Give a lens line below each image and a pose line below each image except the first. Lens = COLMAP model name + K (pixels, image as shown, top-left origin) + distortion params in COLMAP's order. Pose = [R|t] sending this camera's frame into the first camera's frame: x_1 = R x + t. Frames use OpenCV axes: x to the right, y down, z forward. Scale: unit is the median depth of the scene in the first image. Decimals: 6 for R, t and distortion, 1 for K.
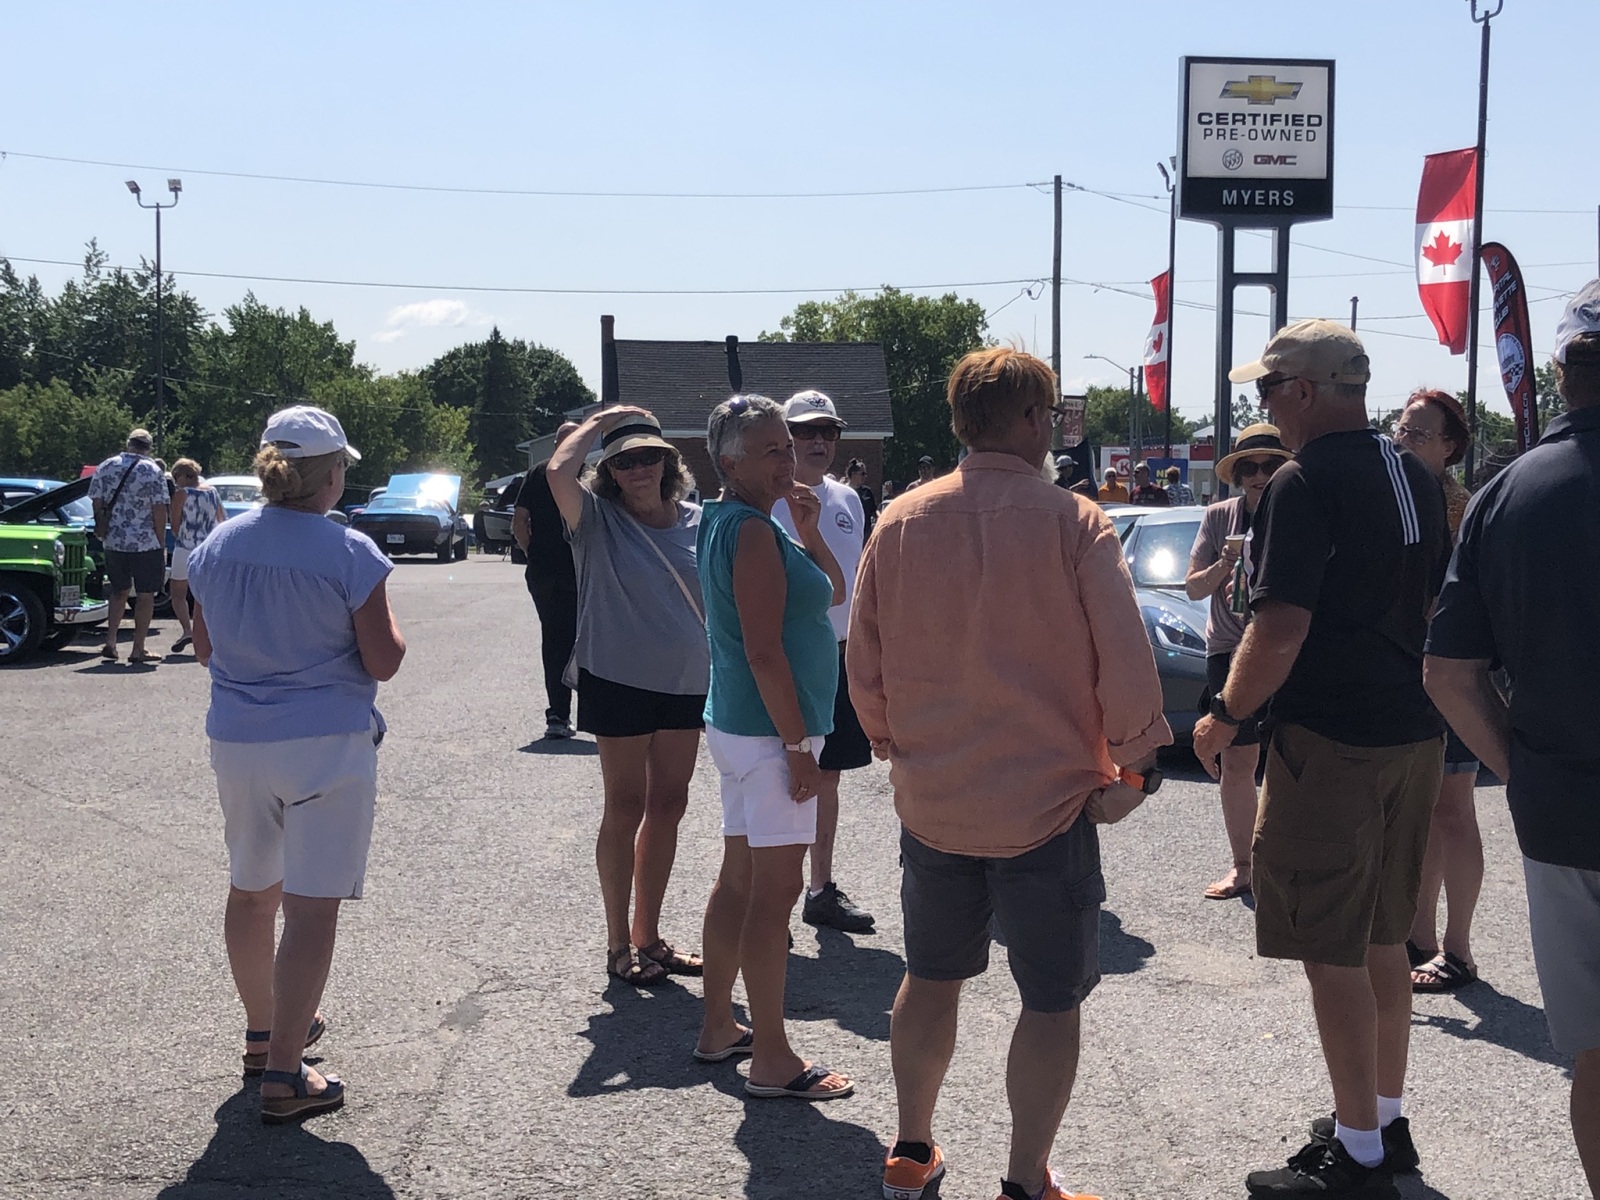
lens RADIAL K [[2268.0, 0, 800.0], [0, 2268.0, 600.0], [0, 0, 1]] dist [0.237055, -0.850393]
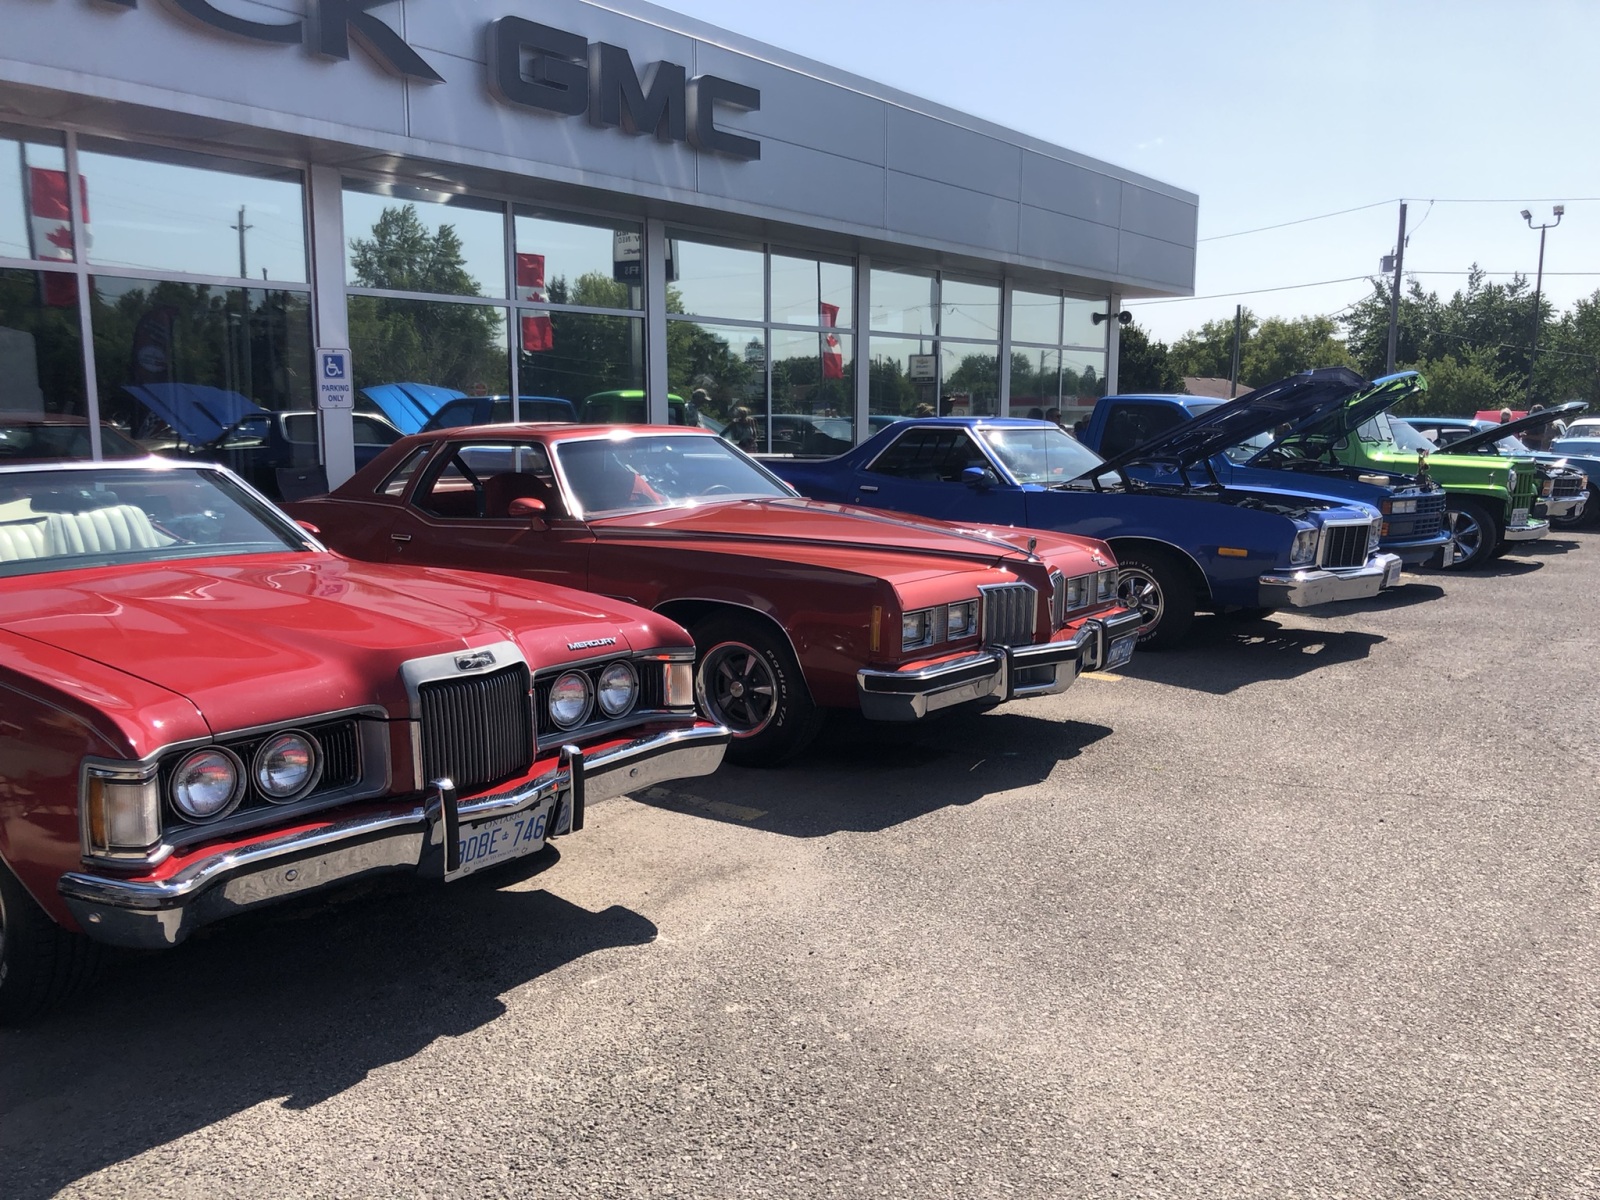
lens RADIAL K [[1299.6, 0, 800.0], [0, 1299.6, 600.0], [0, 0, 1]] dist [0.000766, 0.000667]
pose [[0.727108, 0.092753, -0.680229, -0.045801], [-0.035468, 0.994583, 0.097704, -0.004143], [0.685607, -0.046915, 0.726459, 0.092715]]
